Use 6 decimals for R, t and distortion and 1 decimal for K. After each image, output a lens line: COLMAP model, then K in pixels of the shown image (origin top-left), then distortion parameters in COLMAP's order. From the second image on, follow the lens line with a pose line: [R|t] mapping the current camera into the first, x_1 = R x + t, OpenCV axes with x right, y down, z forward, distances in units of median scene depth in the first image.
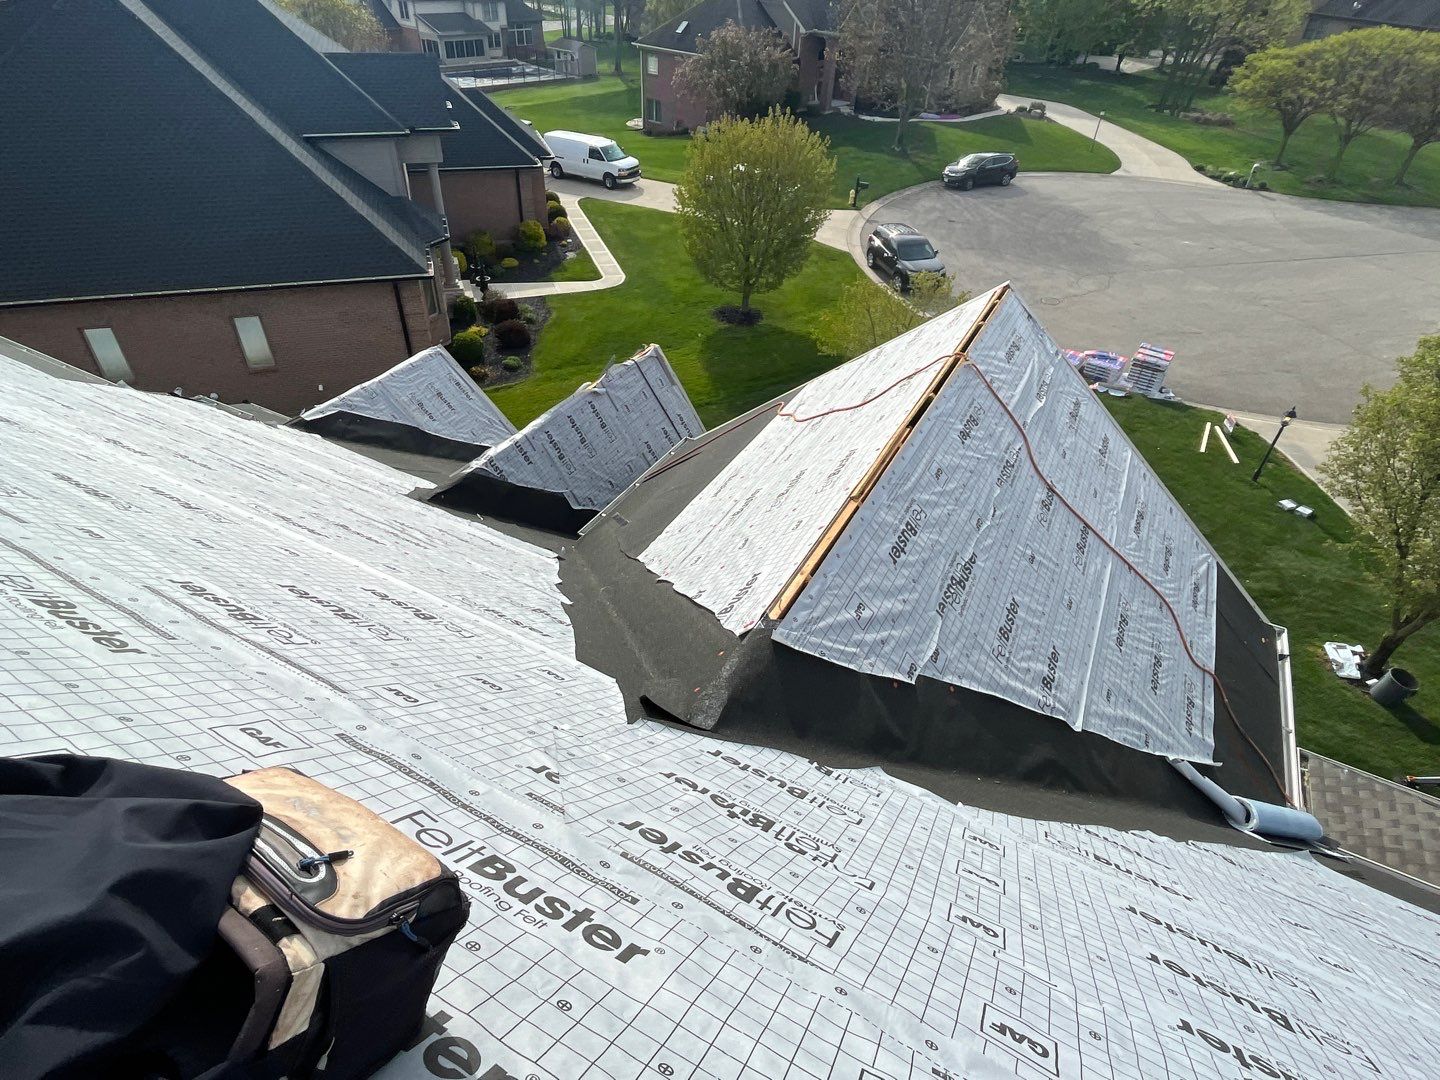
lens RADIAL K [[760.4, 0, 722.1], [0, 760.4, 538.1], [0, 0, 1]] dist [-0.000743, -0.000673]
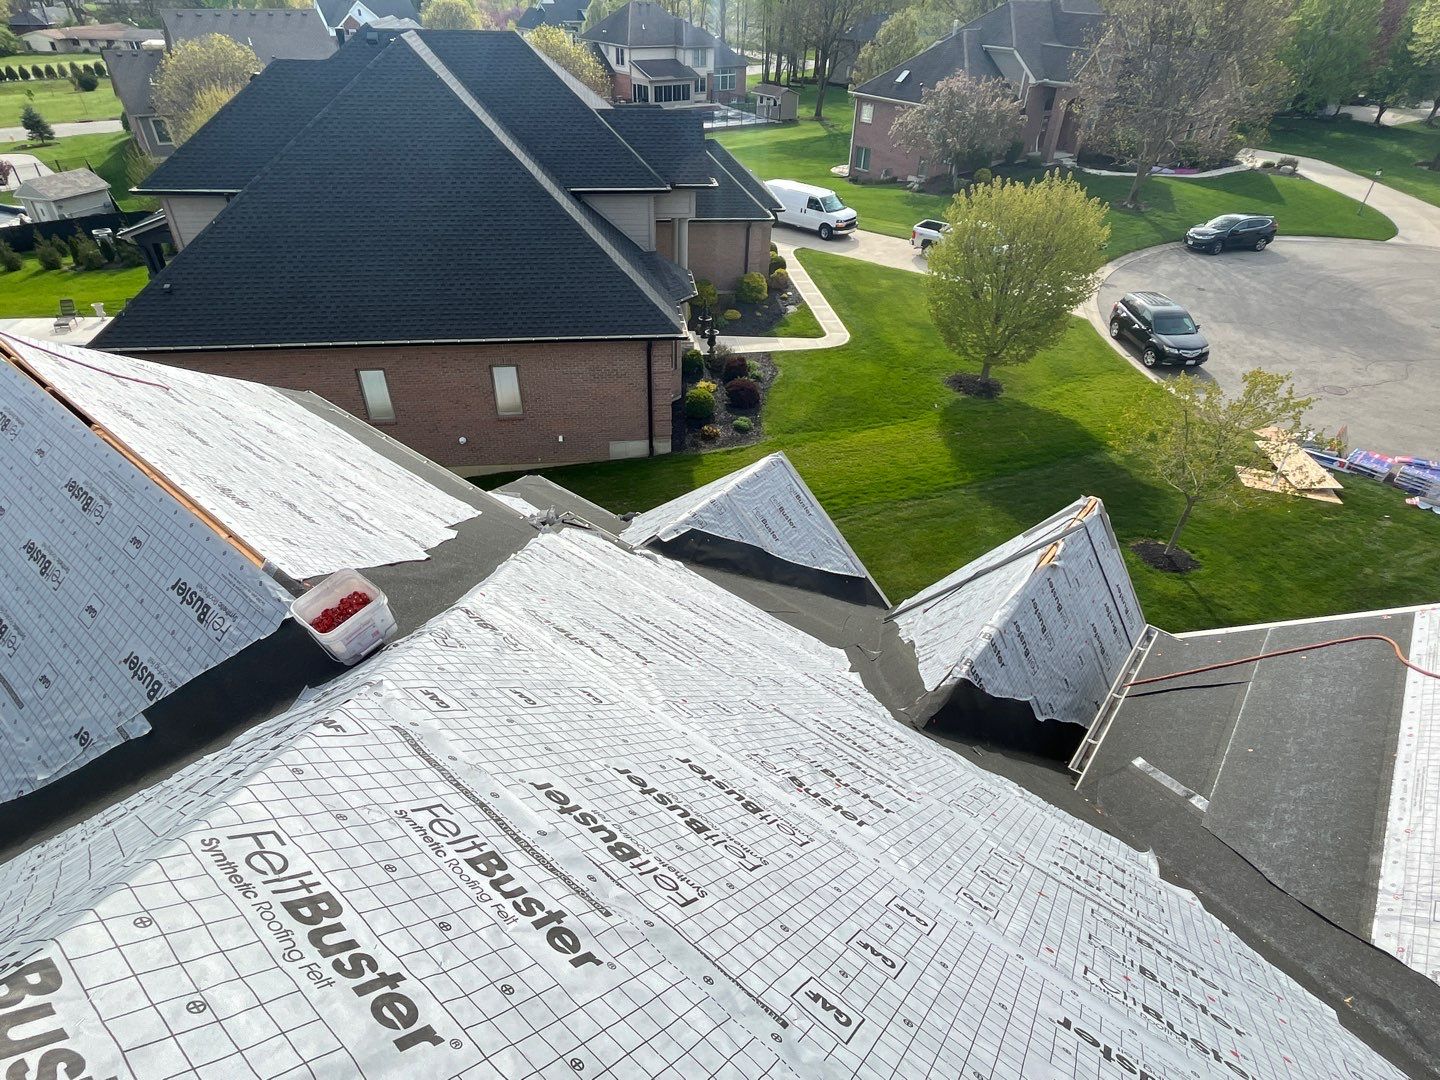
lens RADIAL K [[752.4, 0, 715.7], [0, 752.4, 532.1], [0, 0, 1]] dist [0.000297, -0.000132]
pose [[0.983400, 0.097551, -0.152995, -0.106175], [-0.103055, 0.994269, -0.028449, -0.044232], [0.149343, 0.043744, 0.987817, 0.039116]]
